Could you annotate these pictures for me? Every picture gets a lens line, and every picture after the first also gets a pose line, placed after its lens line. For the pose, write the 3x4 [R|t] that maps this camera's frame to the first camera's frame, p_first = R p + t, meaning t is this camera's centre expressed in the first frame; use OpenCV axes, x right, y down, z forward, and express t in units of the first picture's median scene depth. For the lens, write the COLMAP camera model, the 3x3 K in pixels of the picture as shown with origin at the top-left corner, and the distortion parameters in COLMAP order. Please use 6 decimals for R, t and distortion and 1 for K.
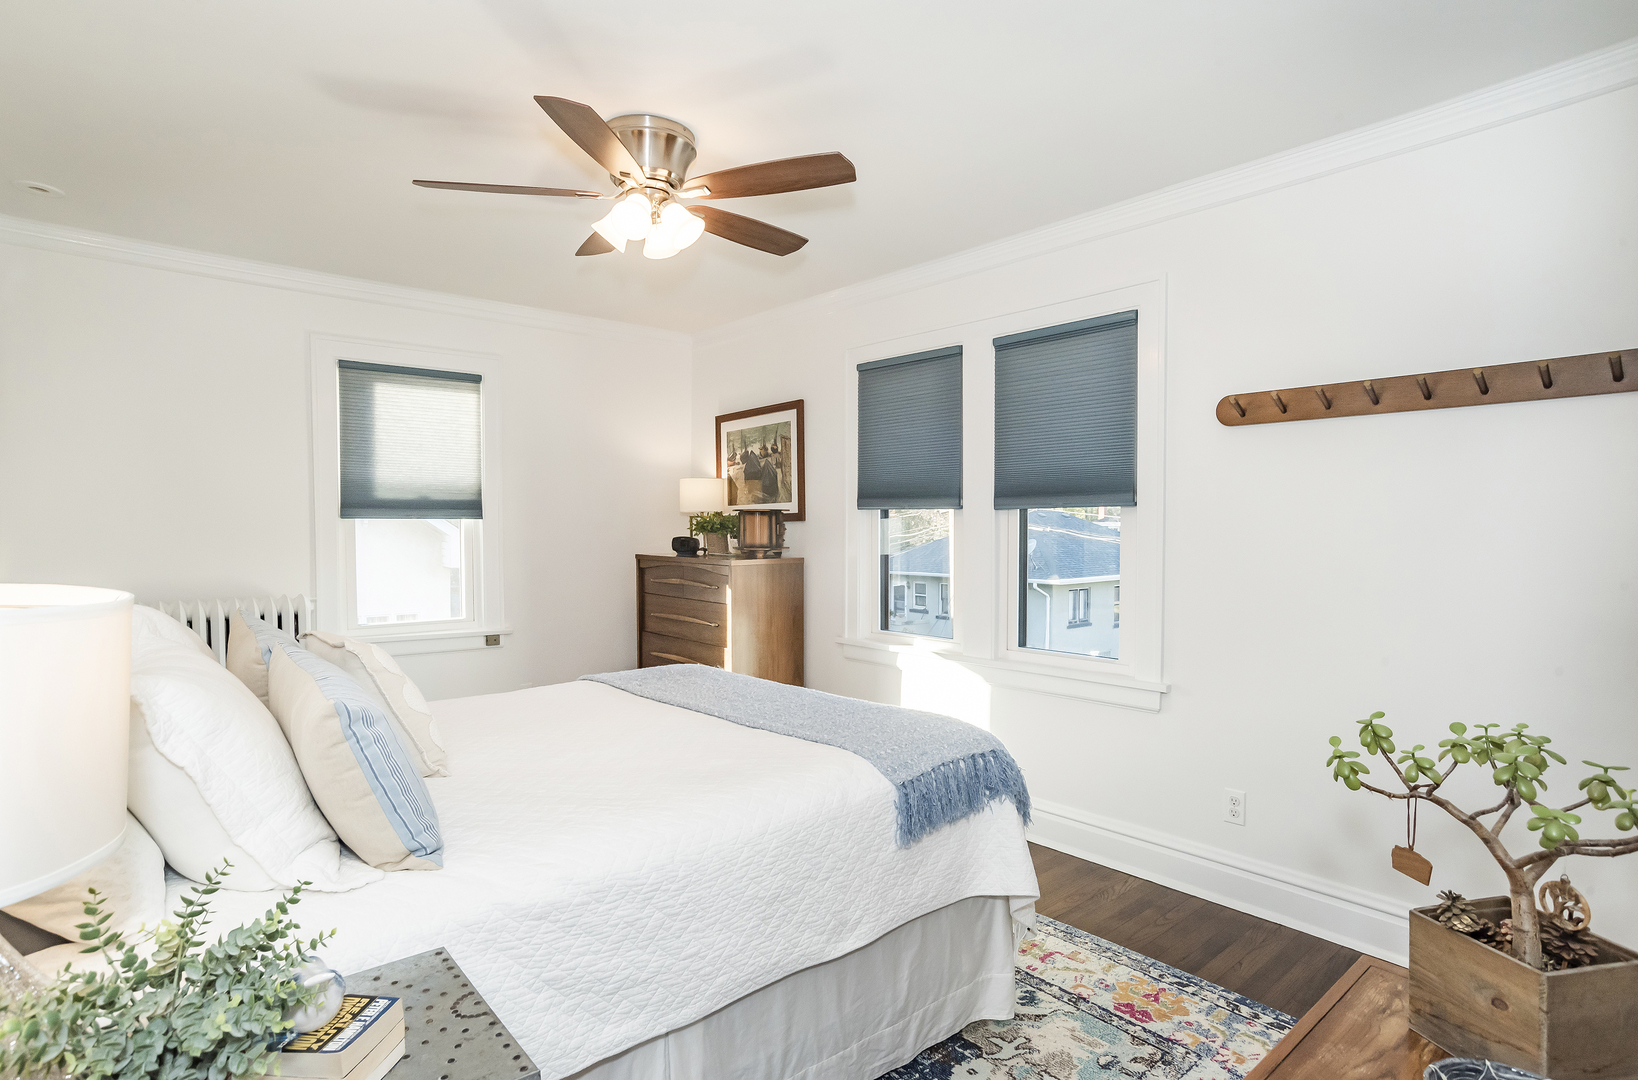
lens RADIAL K [[843.8, 0, 813.7], [0, 843.8, 544.1], [0, 0, 1]] dist [-0.007358, 0.000954]
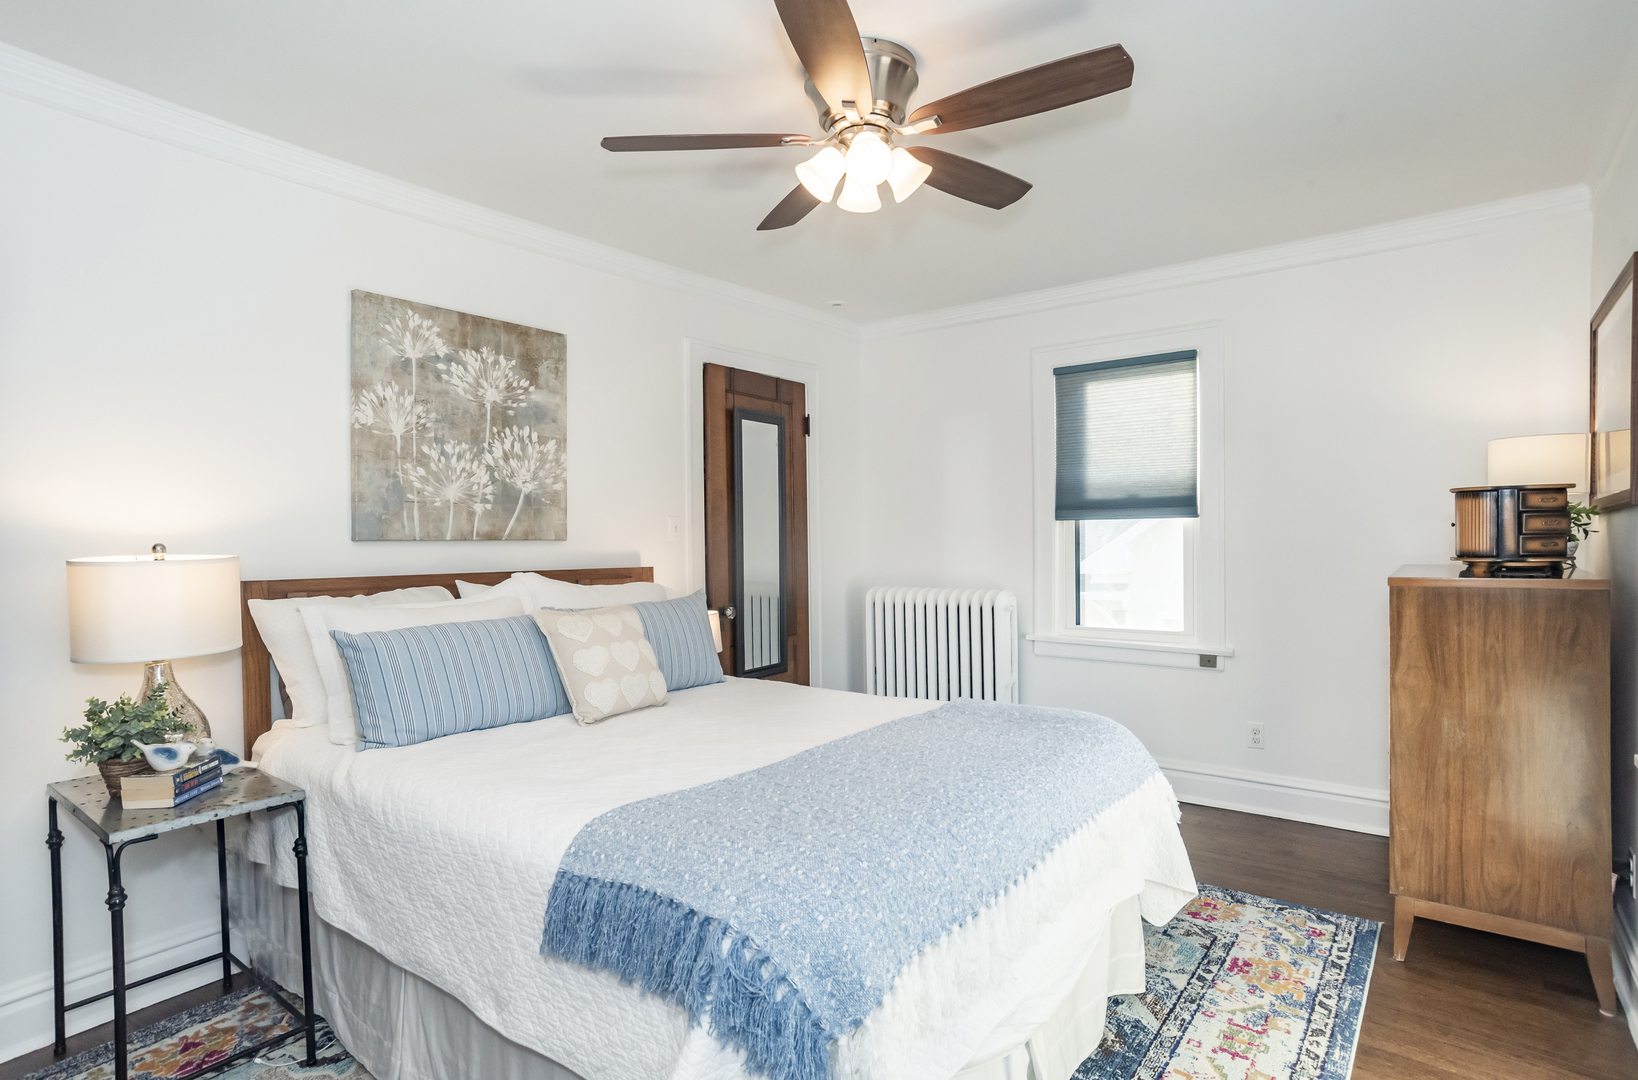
lens RADIAL K [[843.8, 0, 809.2], [0, 843.8, 538.4], [0, 0, 1]] dist [-0.007358, 0.000954]
pose [[0.194416, 0.005115, -0.980906, 0.399385], [-0.010810, 0.999937, 0.003071, -0.007205], [0.980860, 0.010007, 0.194459, 0.485823]]
